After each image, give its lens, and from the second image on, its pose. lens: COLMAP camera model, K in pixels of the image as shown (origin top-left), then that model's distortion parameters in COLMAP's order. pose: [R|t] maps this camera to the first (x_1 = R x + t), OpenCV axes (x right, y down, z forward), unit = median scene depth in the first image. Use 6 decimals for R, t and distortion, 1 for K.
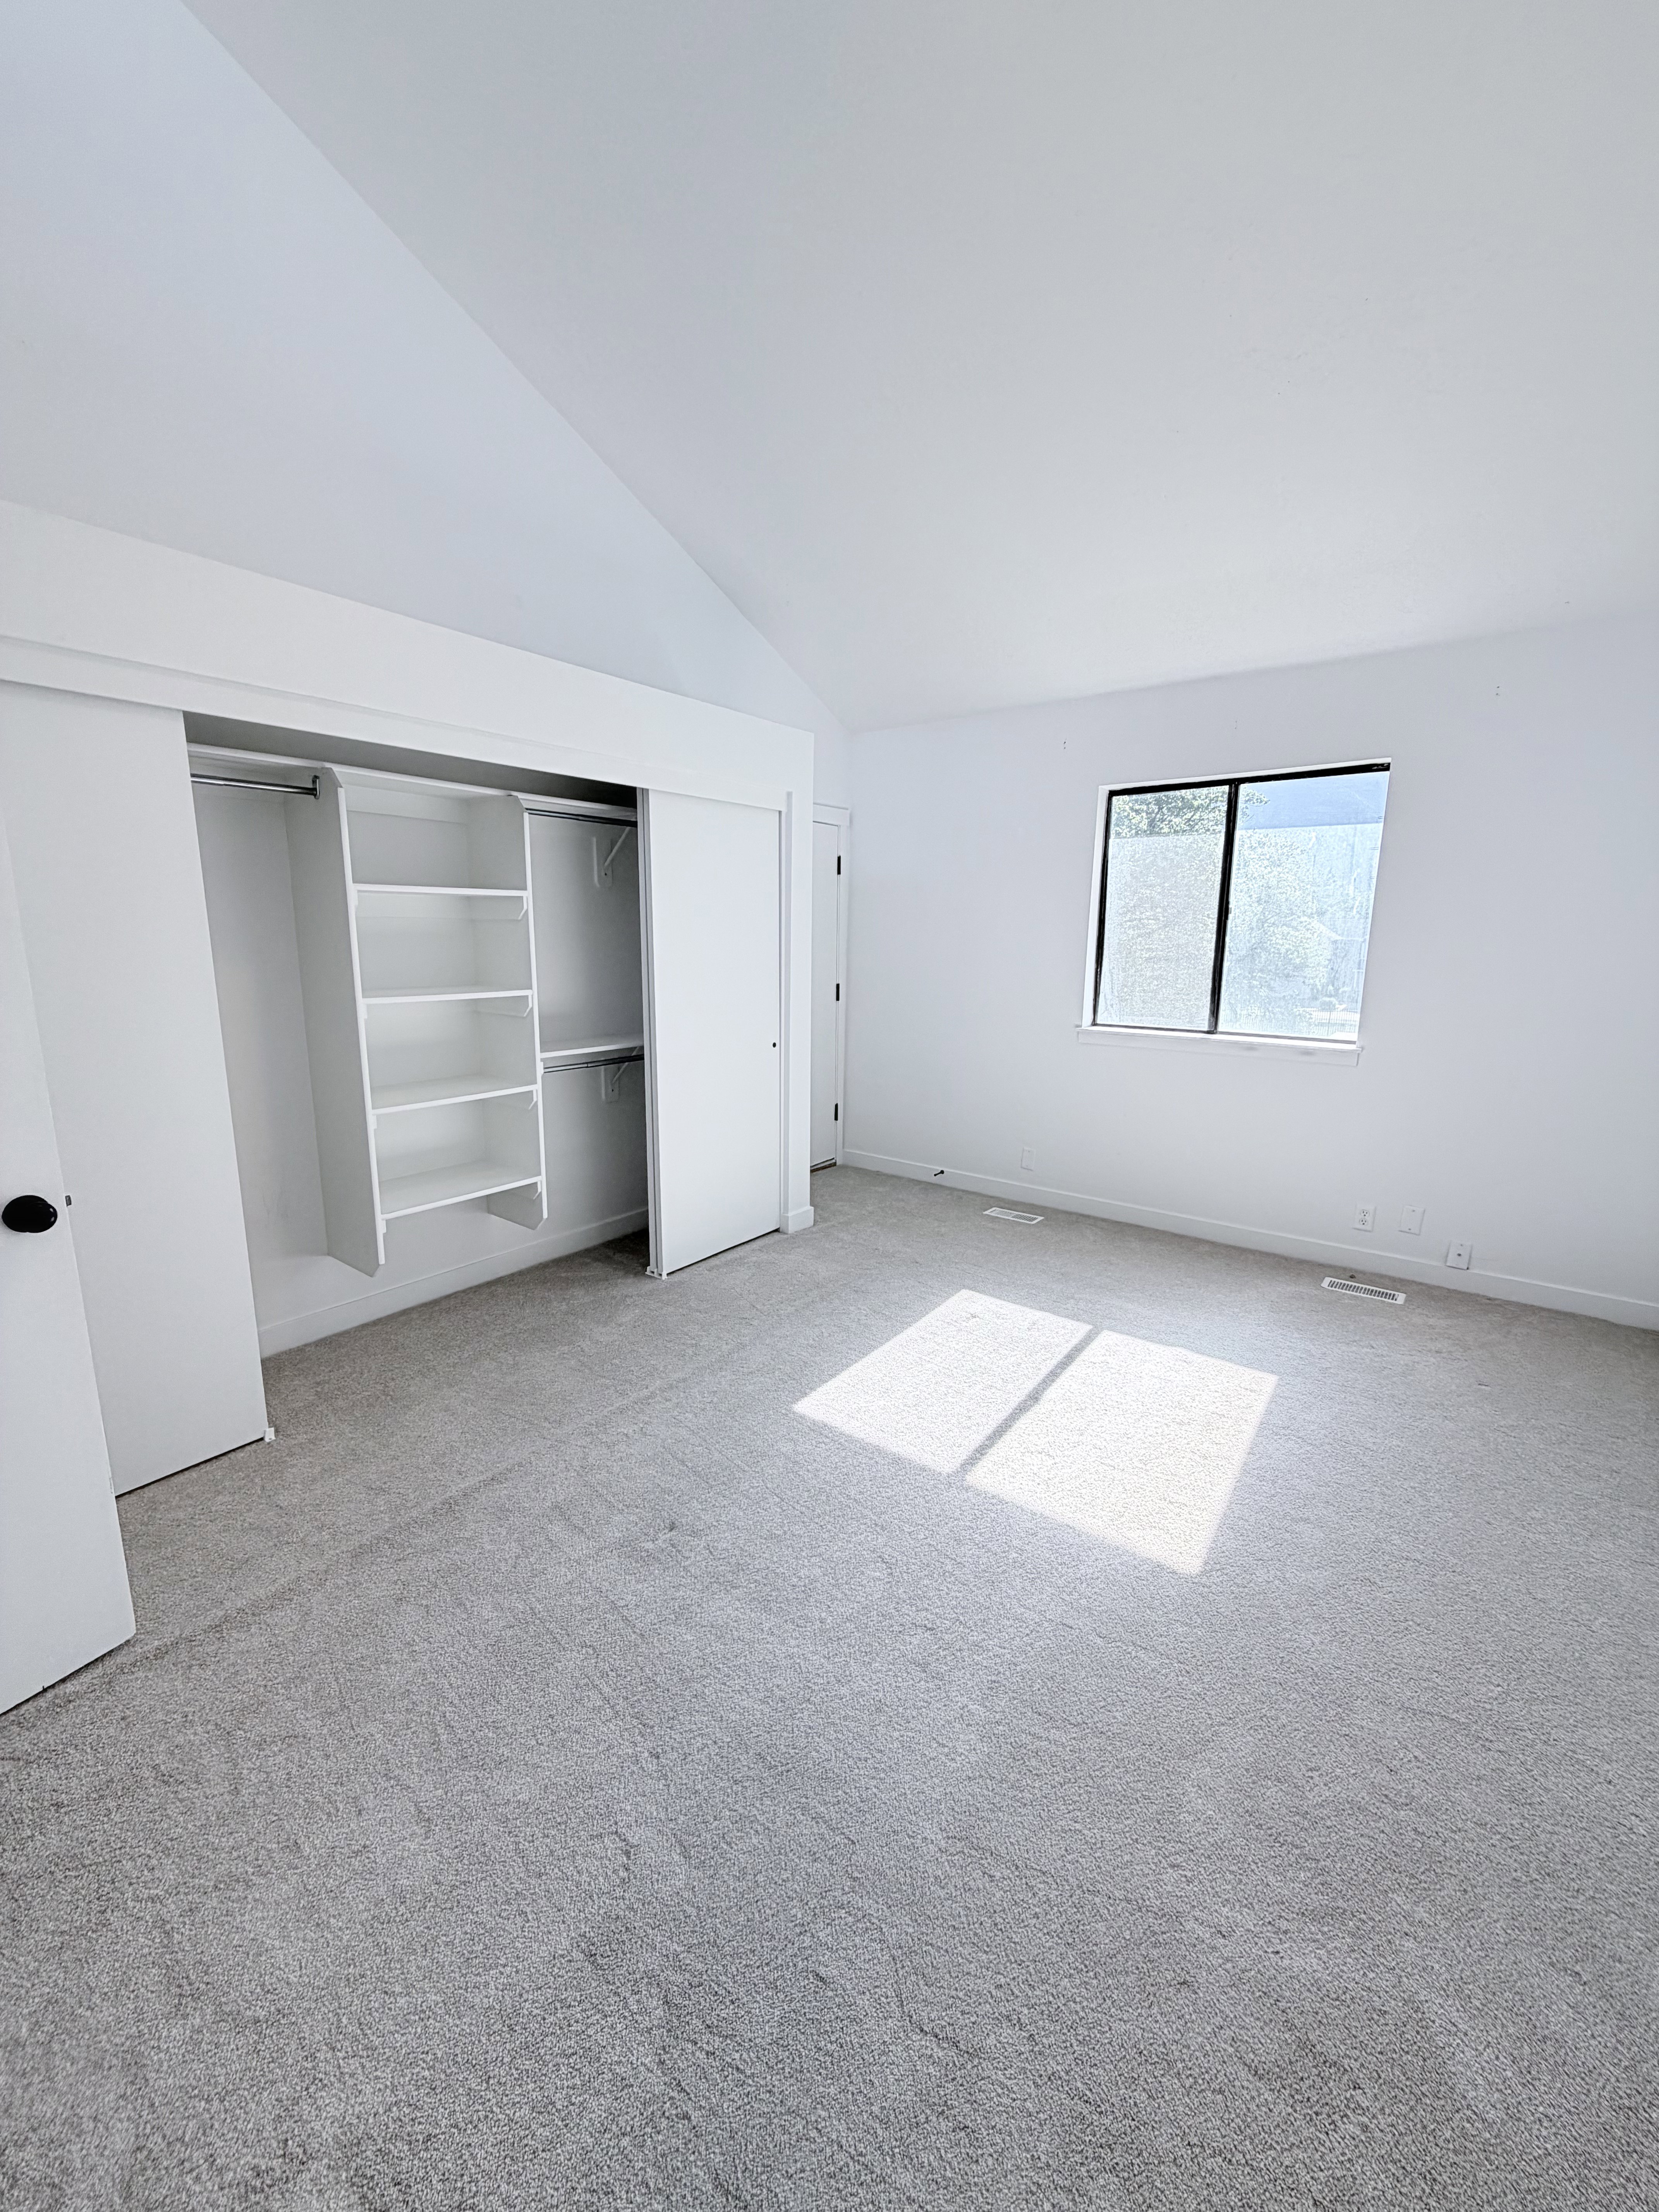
lens RADIAL K [[879.8, 0, 831.1], [0, 879.8, 1094.5], [0, 0, 1]] dist [0.001397, 0.000180]
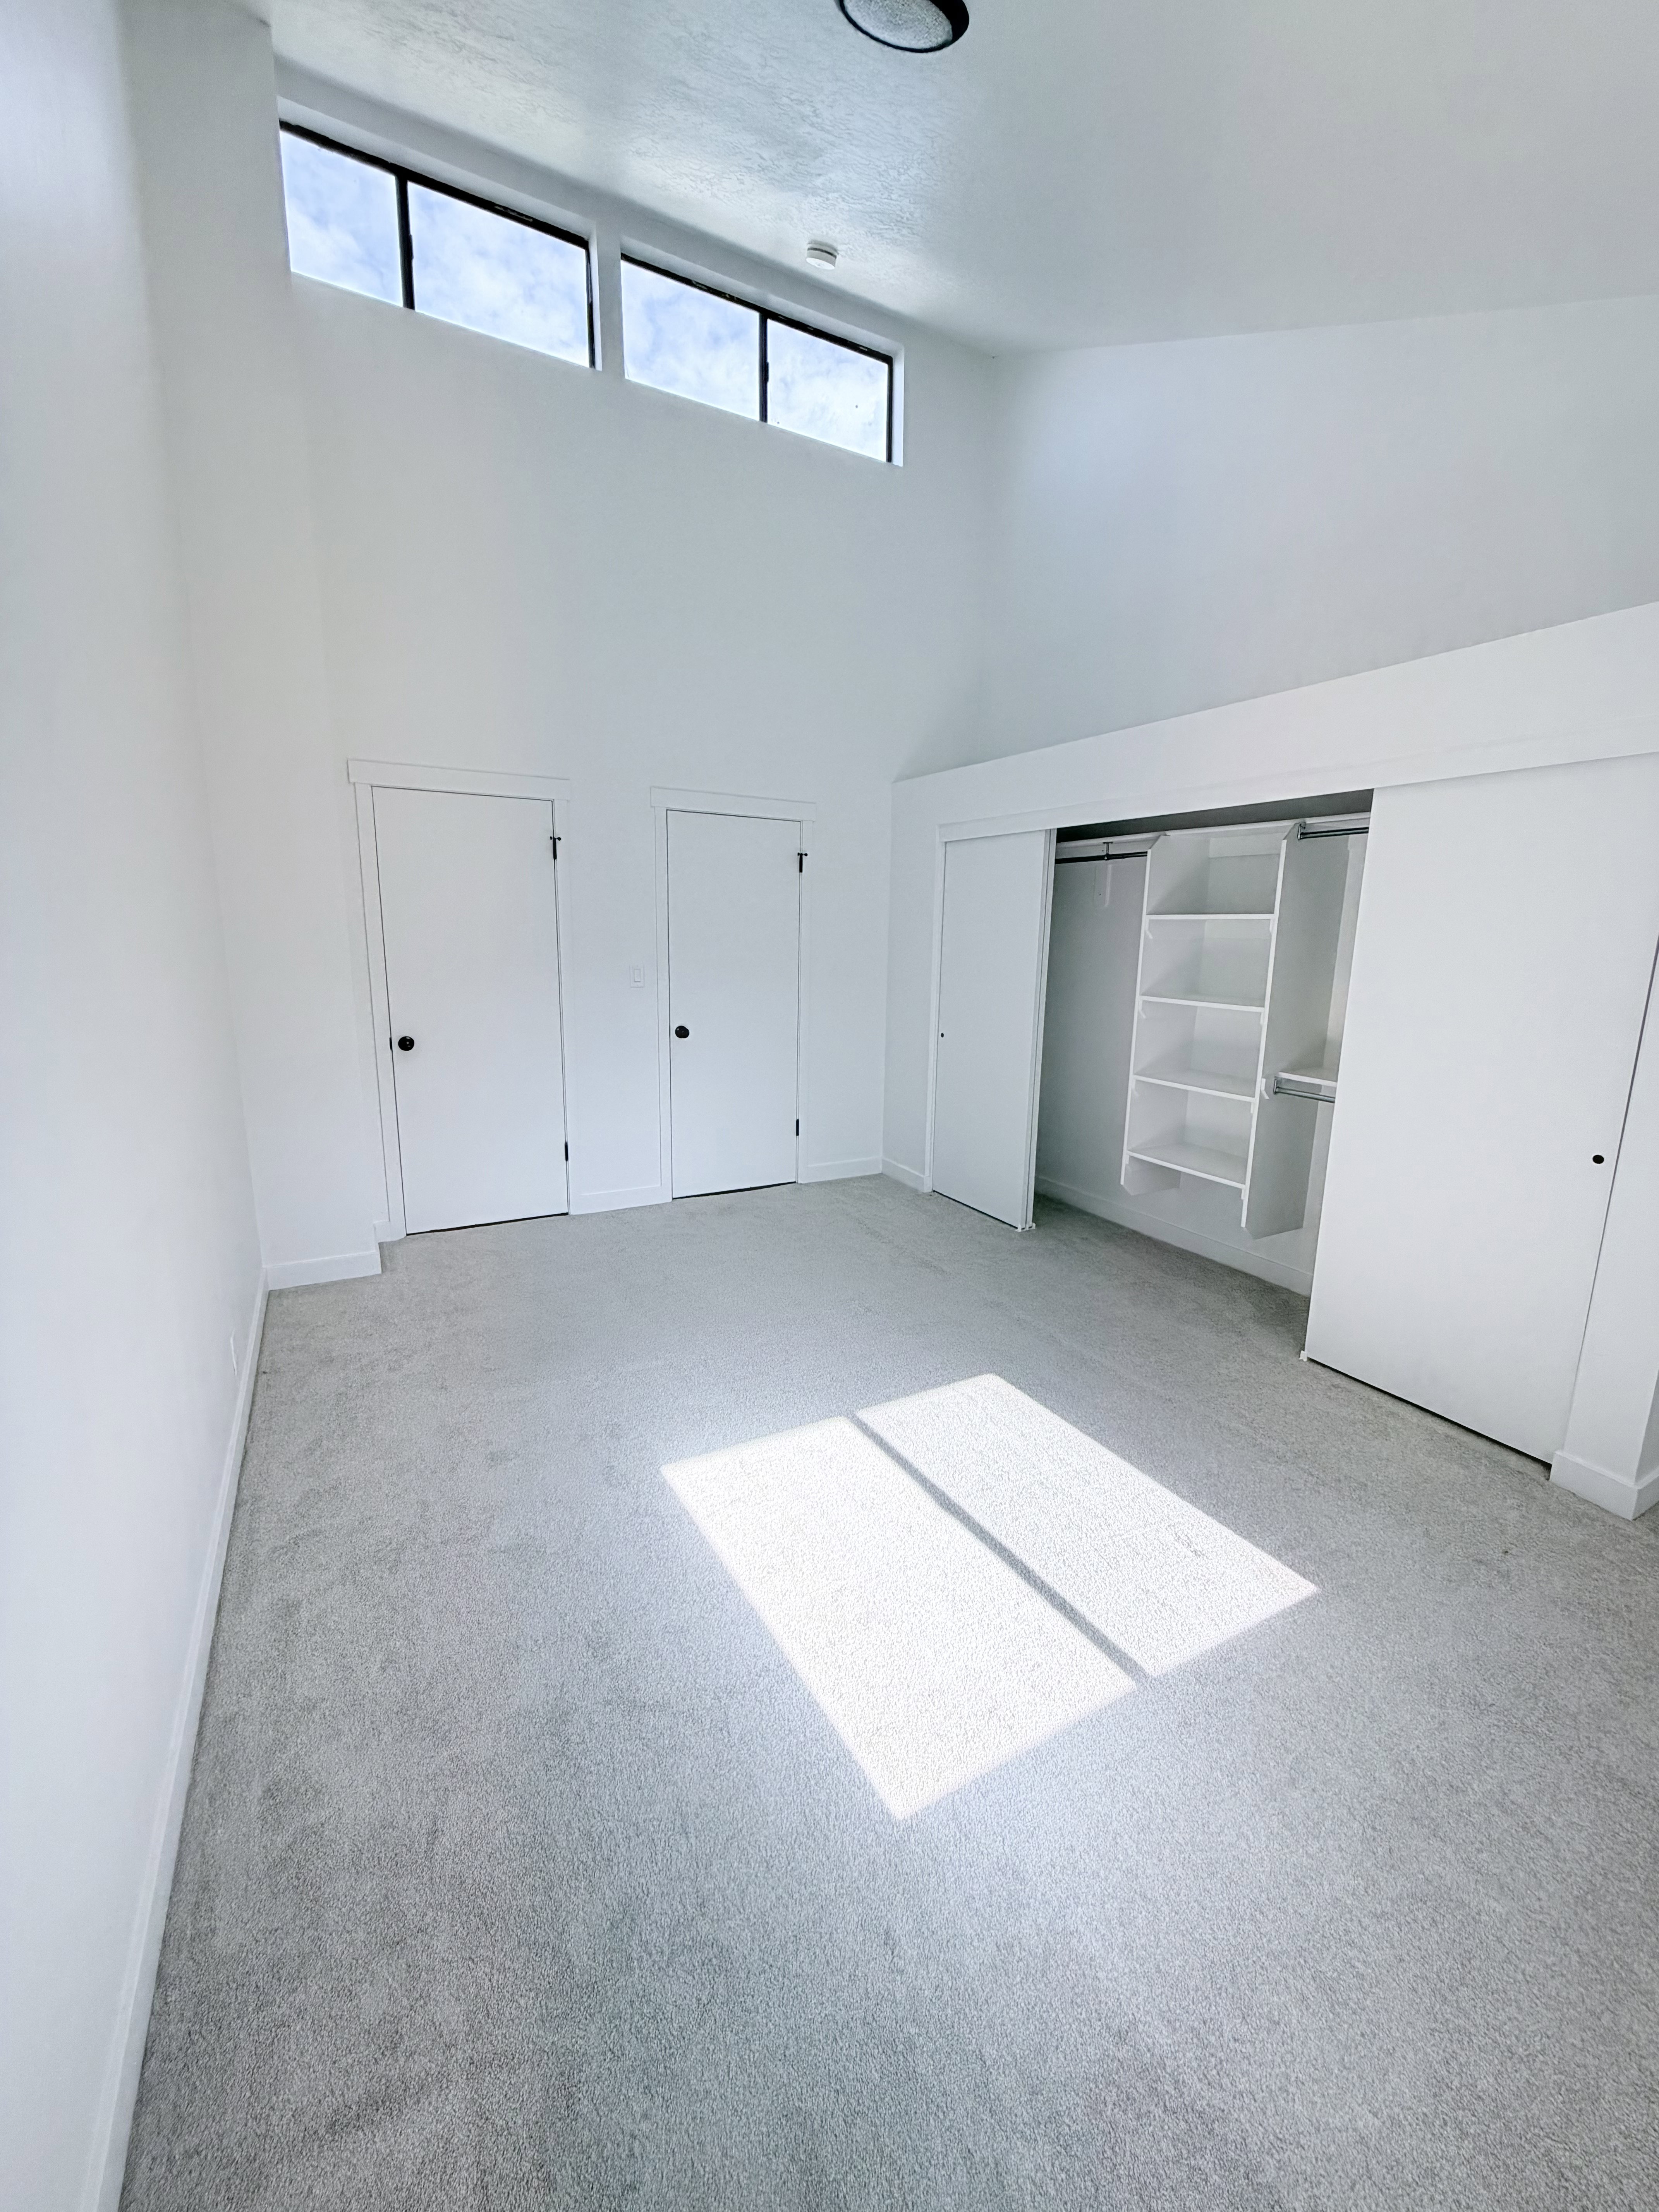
lens RADIAL K [[879.8, 0, 831.1], [0, 879.8, 1094.5], [0, 0, 1]] dist [0.001397, 0.000180]
pose [[-0.395542, 0.157524, -0.904839, 0.843084], [-0.190211, 0.949774, 0.248495, -0.186362], [0.898536, 0.270400, -0.345712, 0.939484]]
